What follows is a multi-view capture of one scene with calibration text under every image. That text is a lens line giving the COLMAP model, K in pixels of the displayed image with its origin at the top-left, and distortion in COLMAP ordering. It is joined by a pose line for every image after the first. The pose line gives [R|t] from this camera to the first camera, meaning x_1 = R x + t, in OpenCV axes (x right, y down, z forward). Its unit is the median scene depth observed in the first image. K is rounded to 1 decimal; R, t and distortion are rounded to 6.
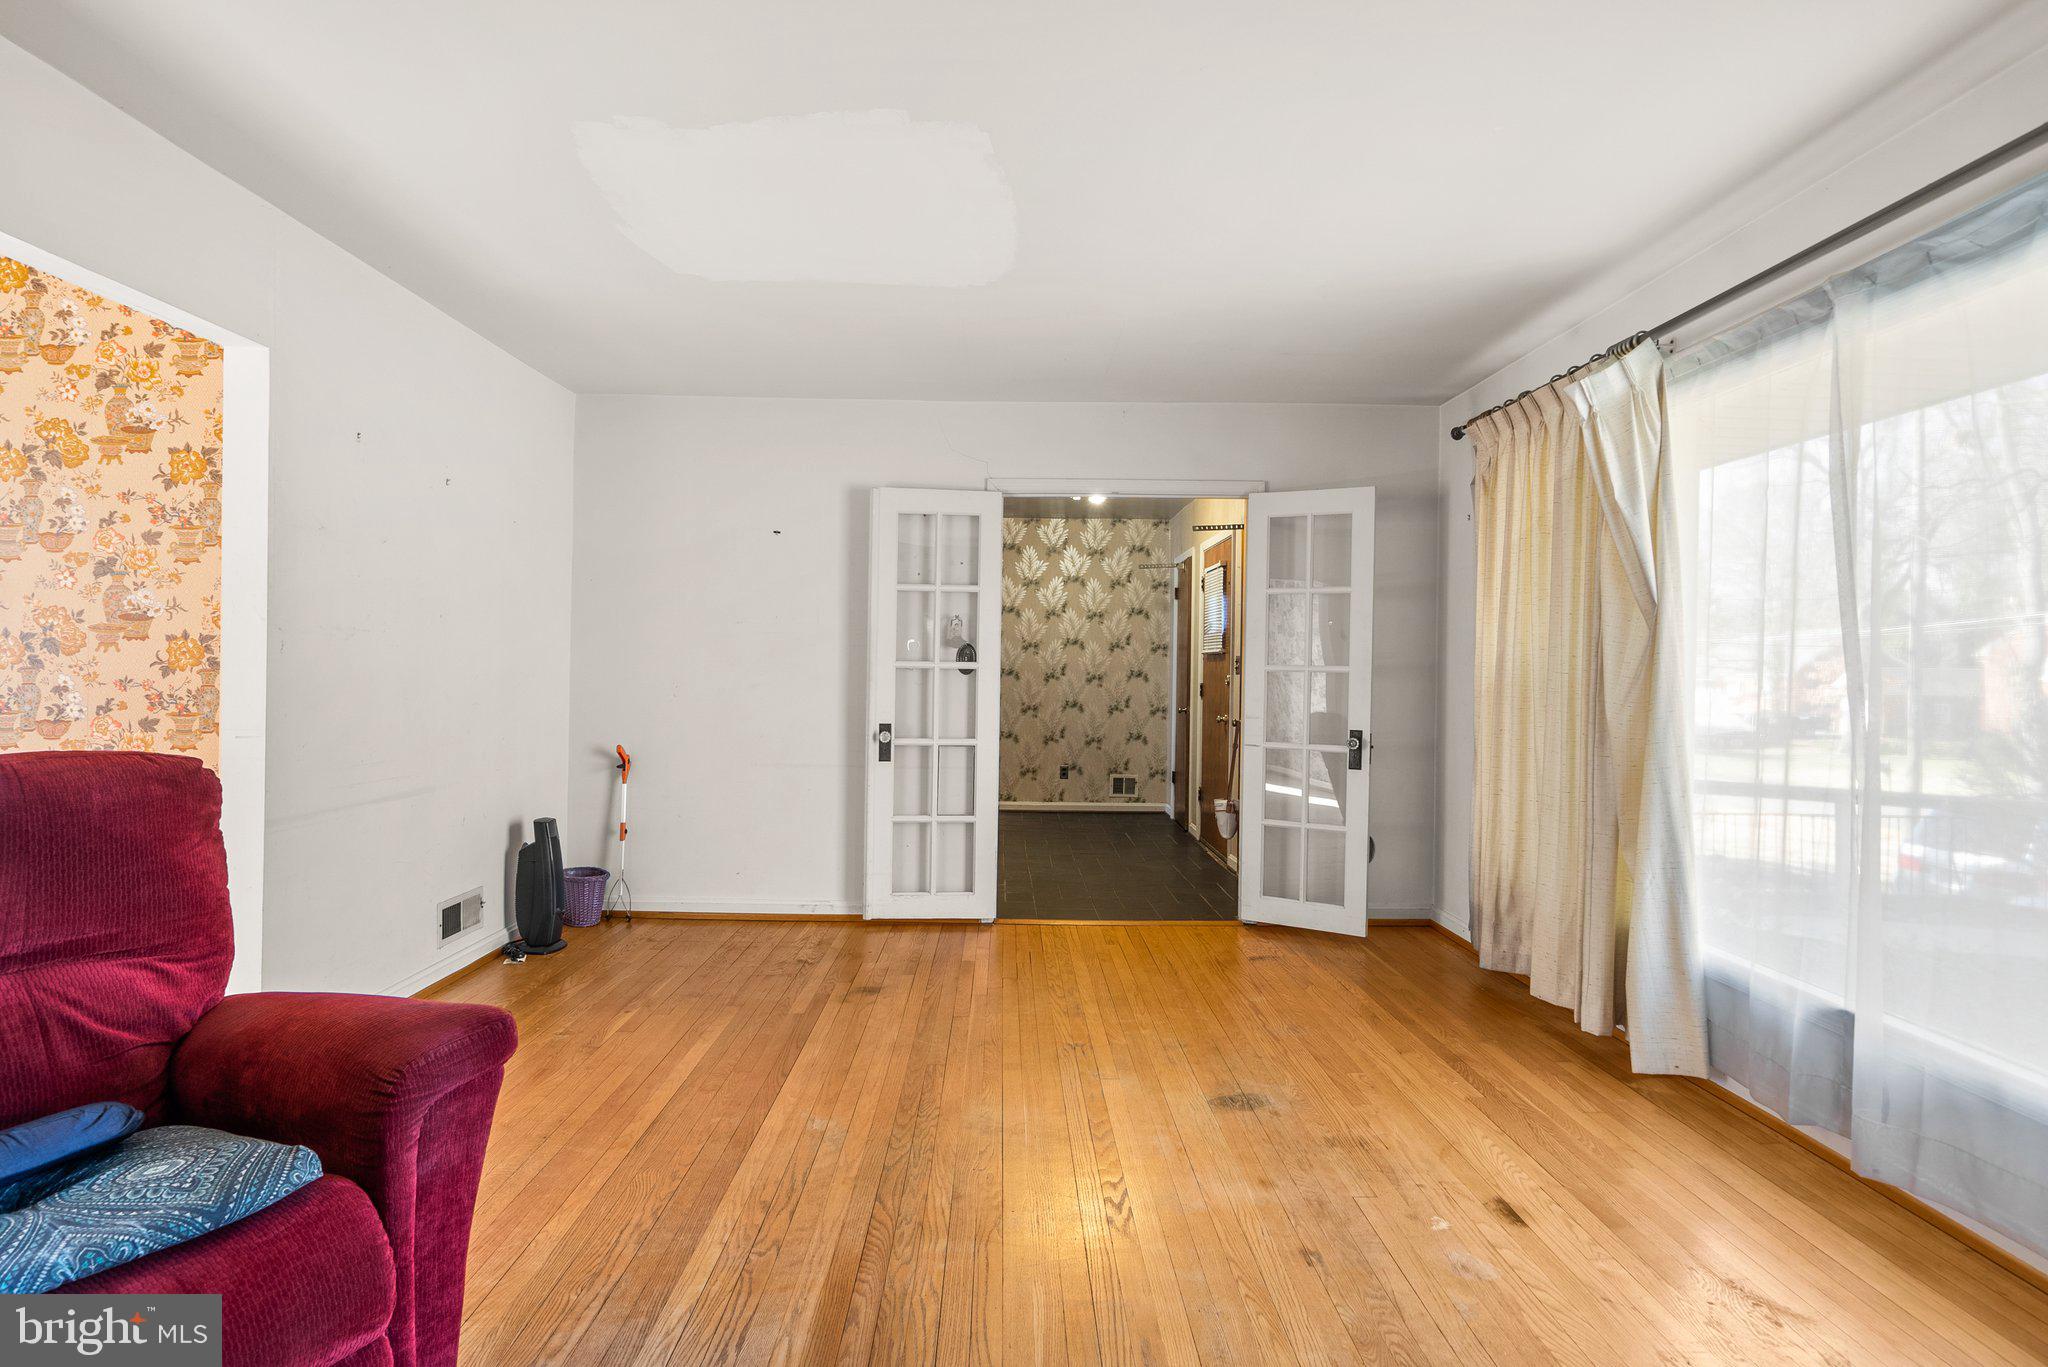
lens RADIAL K [[1060.9, 0, 1024.0], [0, 1060.9, 683.5], [0, 0, 1]] dist [-0.000238, -0.000062]
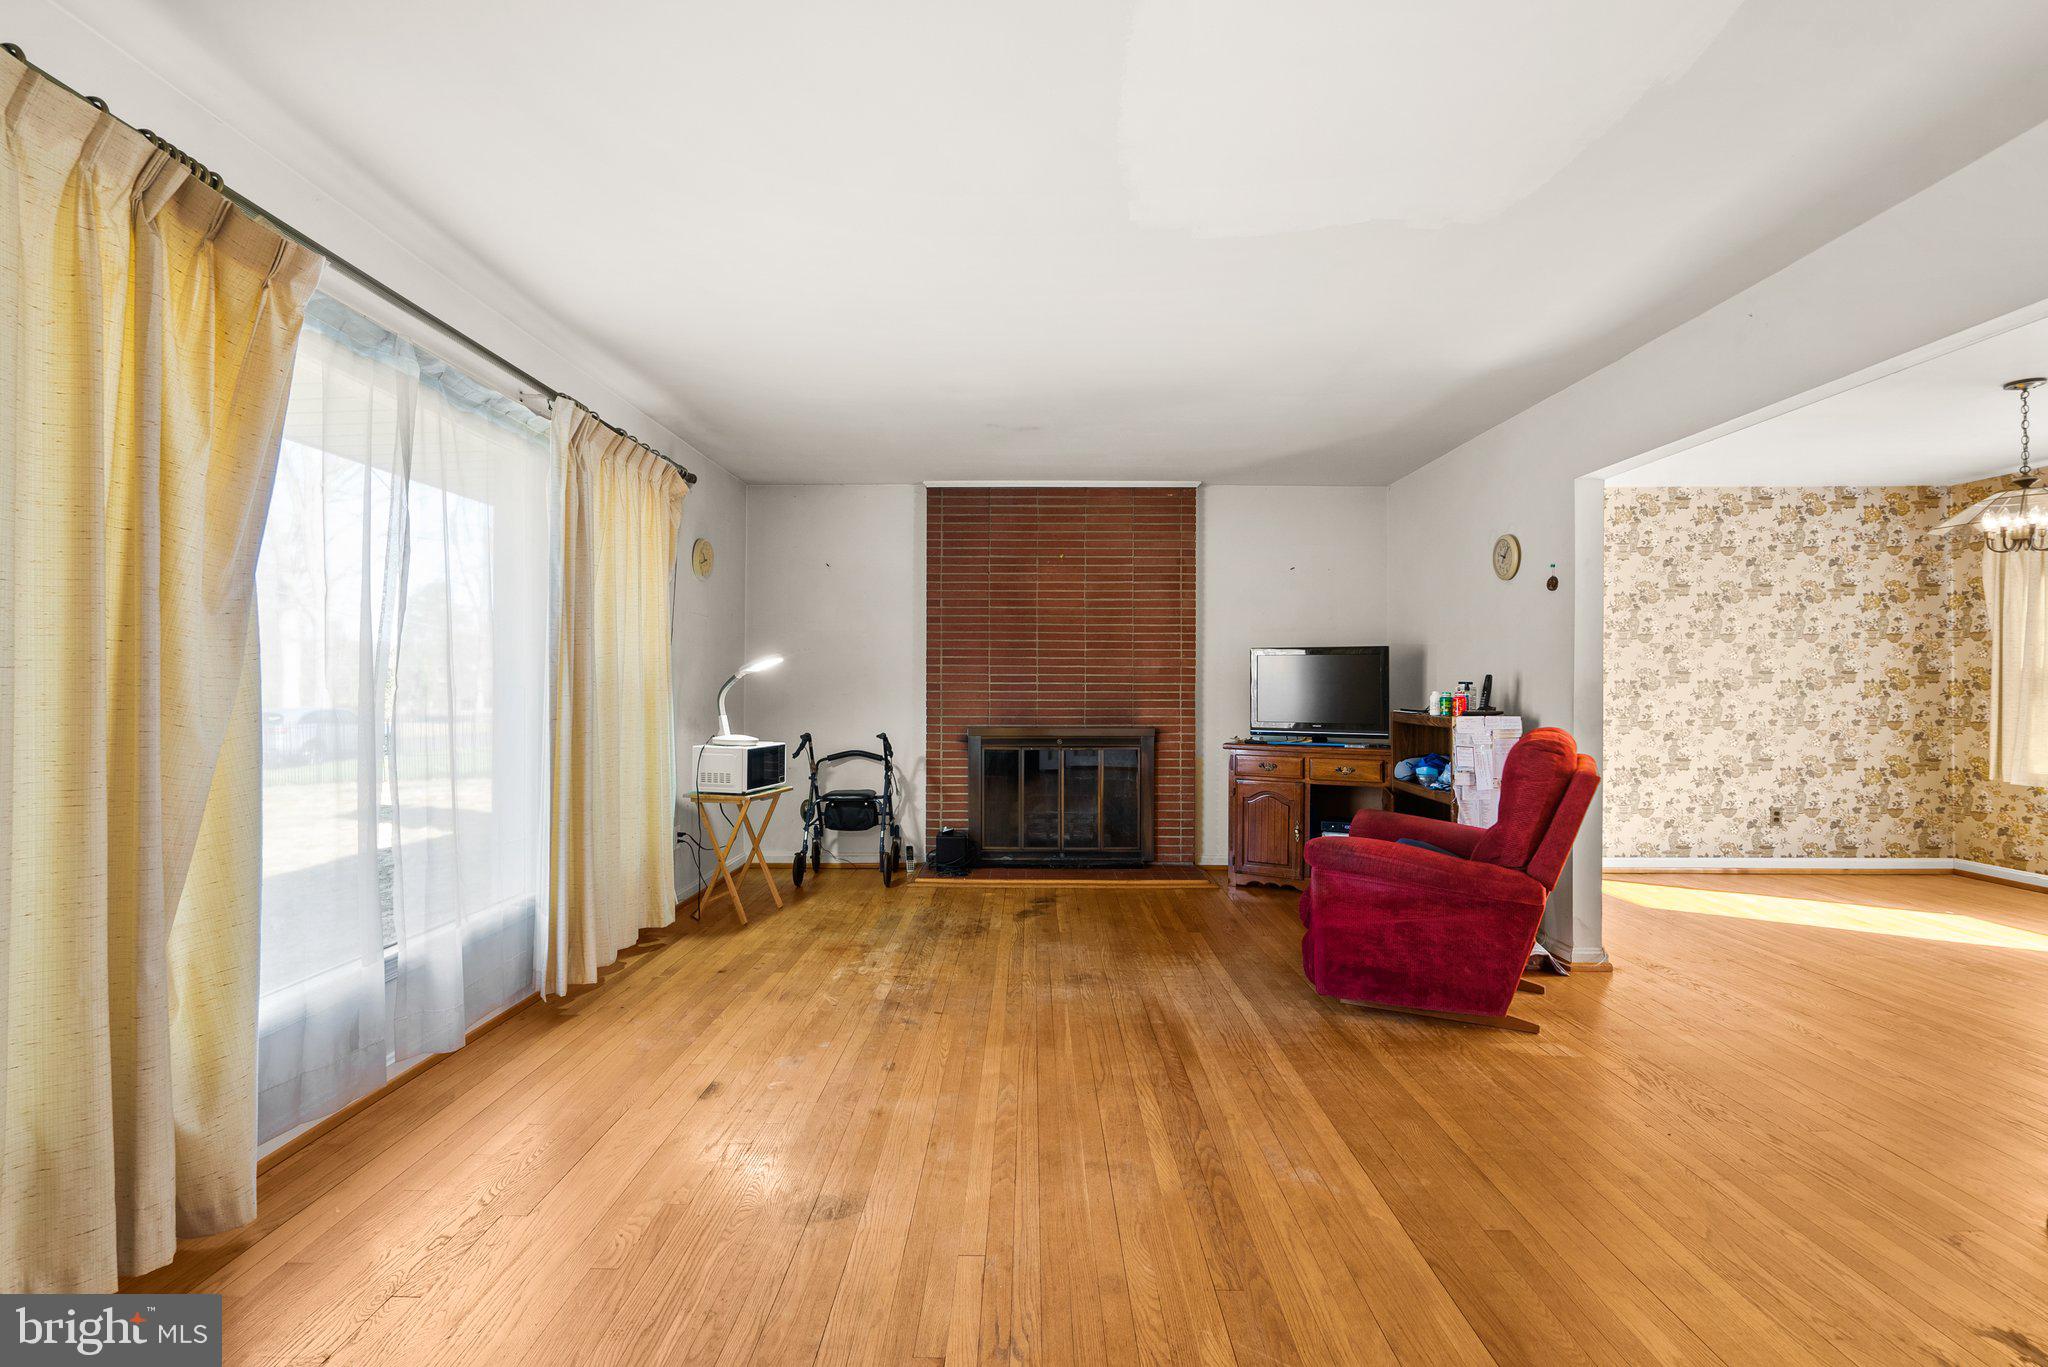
lens RADIAL K [[937.1, 0, 1024.0], [0, 937.1, 683.5], [0, 0, 1]] dist [-0.002029, 0.001267]
pose [[-0.999455, -0.018619, 0.027244, 0.046637], [-0.018477, 0.999814, 0.005439, -0.017563], [-0.027341, 0.004932, -0.999614, 2.101511]]
